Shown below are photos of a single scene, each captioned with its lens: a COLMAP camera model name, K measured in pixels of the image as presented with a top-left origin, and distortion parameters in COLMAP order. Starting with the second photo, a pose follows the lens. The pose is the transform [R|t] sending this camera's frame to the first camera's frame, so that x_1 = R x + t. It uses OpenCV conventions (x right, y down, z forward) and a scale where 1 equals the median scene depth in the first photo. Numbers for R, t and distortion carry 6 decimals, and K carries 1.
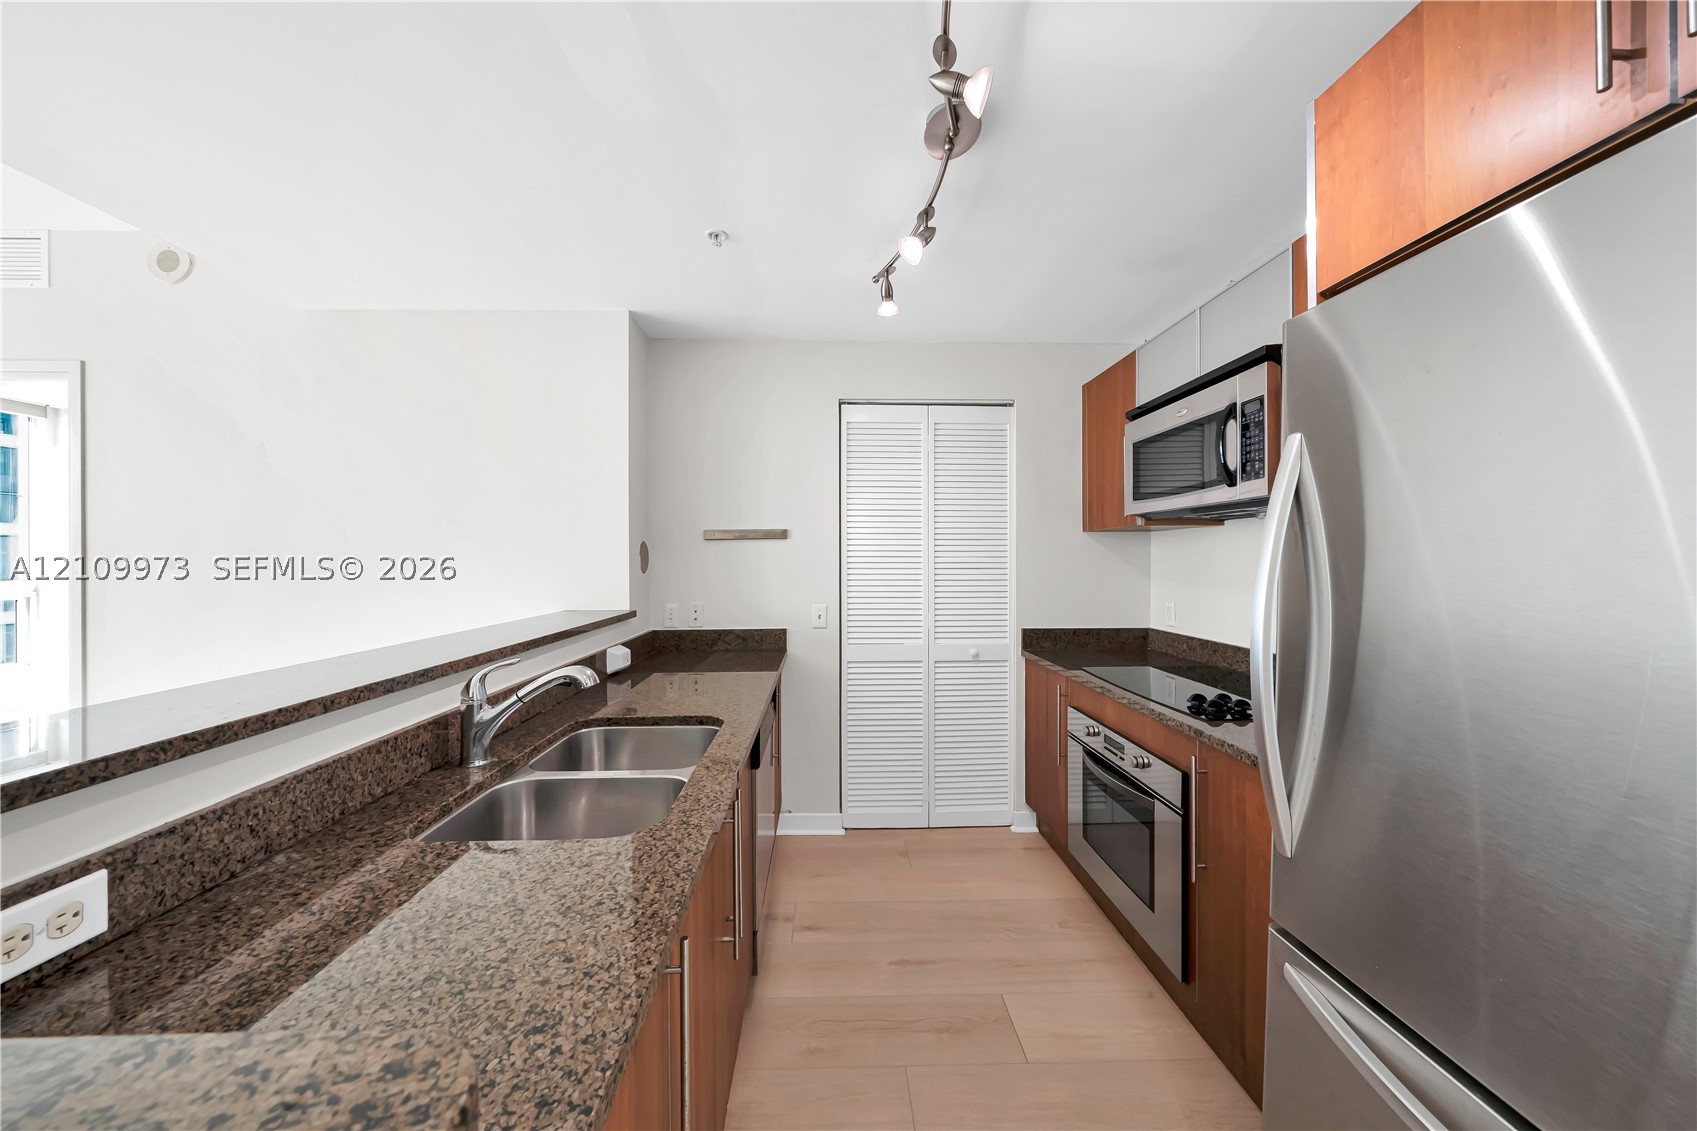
lens RADIAL K [[577.0, 0, 842.6], [0, 577.0, 558.6], [0, 0, 1]] dist [-0.014840, 0.001261]
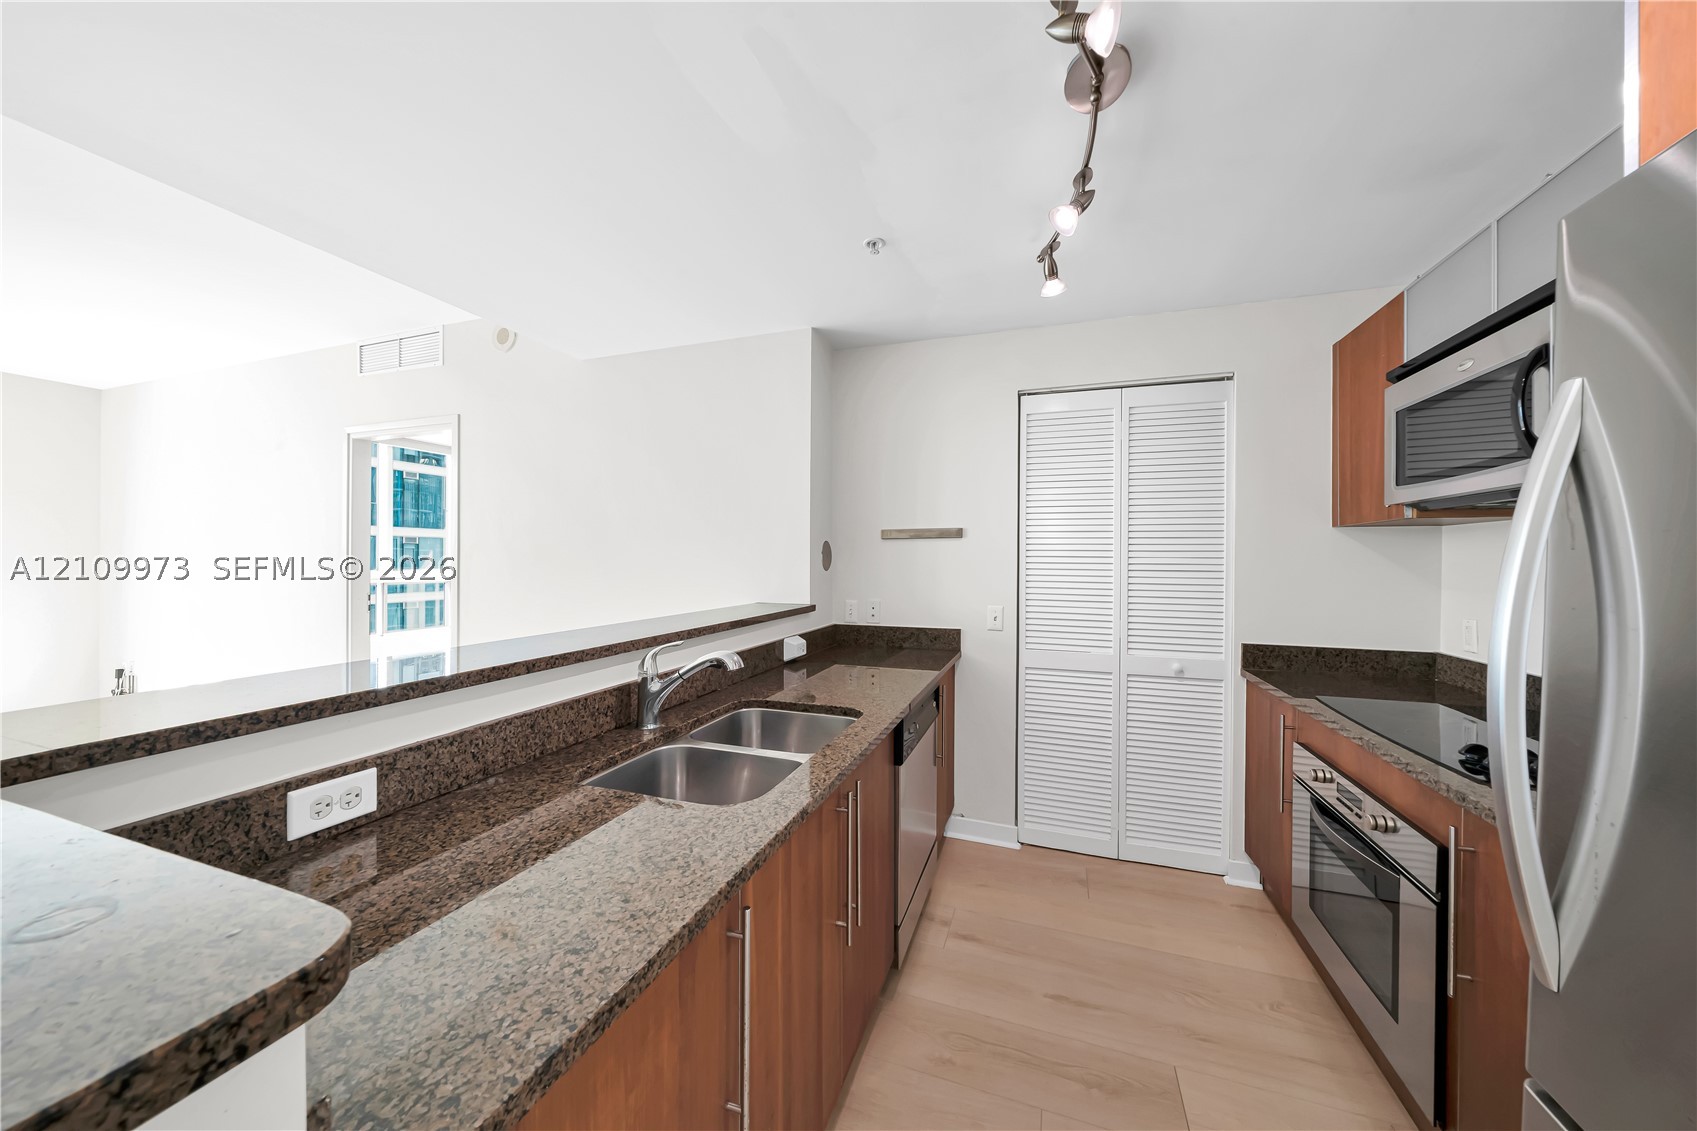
lens RADIAL K [[572.8, 0, 848.6], [0, 572.8, 558.3], [0, 0, 1]] dist [-0.012903, -0.000158]
pose [[0.932559, 0.007951, -0.360930, 0.100550], [-0.008196, 0.999966, 0.000853, 0.001868], [0.360925, 0.002163, 0.932592, 0.025859]]
